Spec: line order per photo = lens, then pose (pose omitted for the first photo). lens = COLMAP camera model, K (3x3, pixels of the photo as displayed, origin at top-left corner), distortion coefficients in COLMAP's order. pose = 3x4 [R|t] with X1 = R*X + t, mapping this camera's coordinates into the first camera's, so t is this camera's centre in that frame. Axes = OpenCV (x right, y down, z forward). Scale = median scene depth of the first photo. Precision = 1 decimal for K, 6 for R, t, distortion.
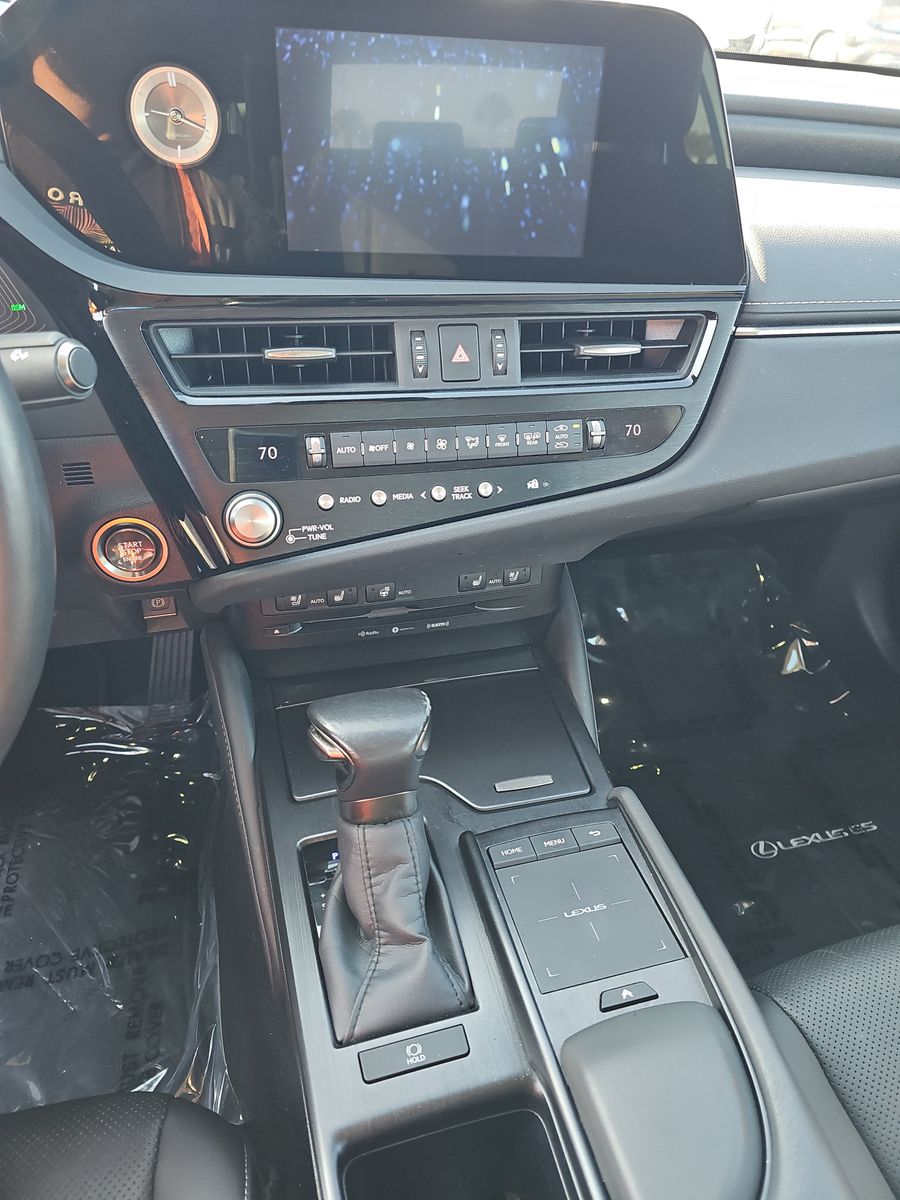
lens RADIAL K [[816.4, 0, 448.5], [0, 816.4, 599.4], [0, 0, 1]] dist [0.040140, -0.027222]
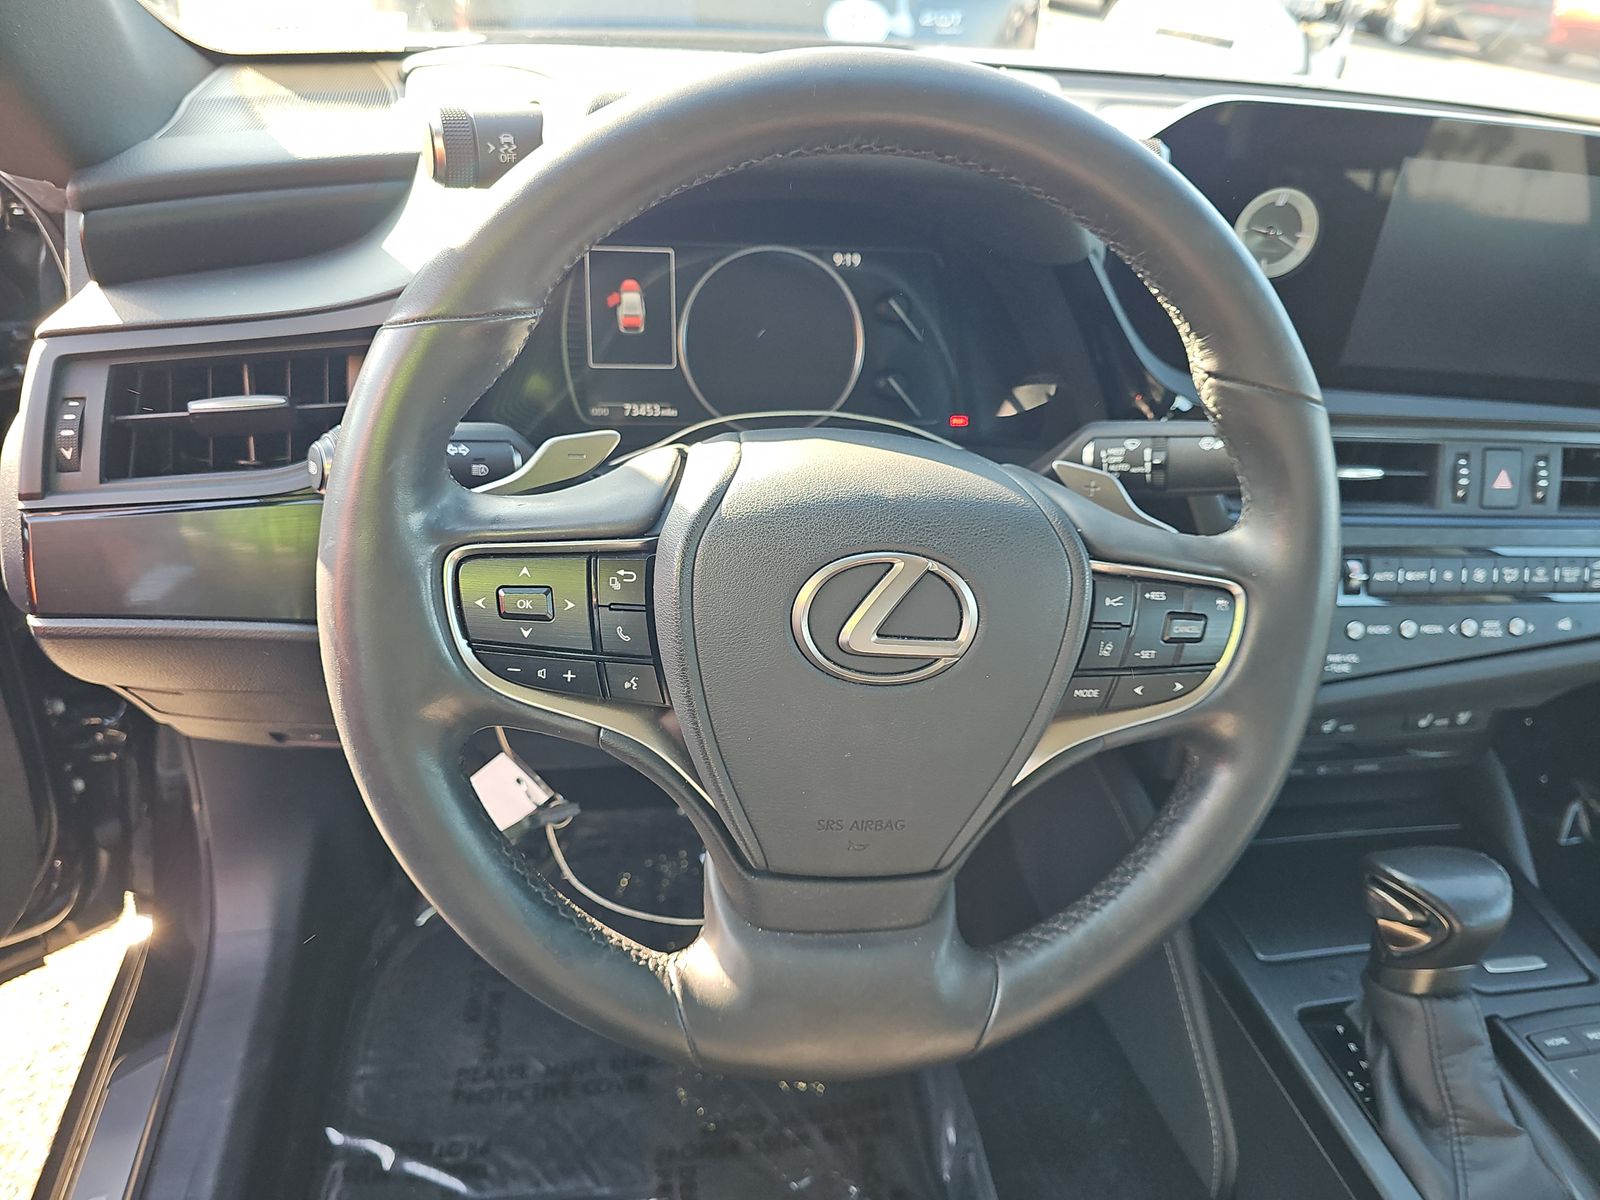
lens RADIAL K [[1088.5, 0, 795.9], [0, 1088.5, 603.9], [0, 0, 1]] dist [0.040140, -0.027222]
pose [[0.996811, 0.071682, -0.035067, -0.714865], [-0.074209, 0.994262, -0.077040, -0.007902], [0.029343, 0.079396, 0.996411, -0.237251]]
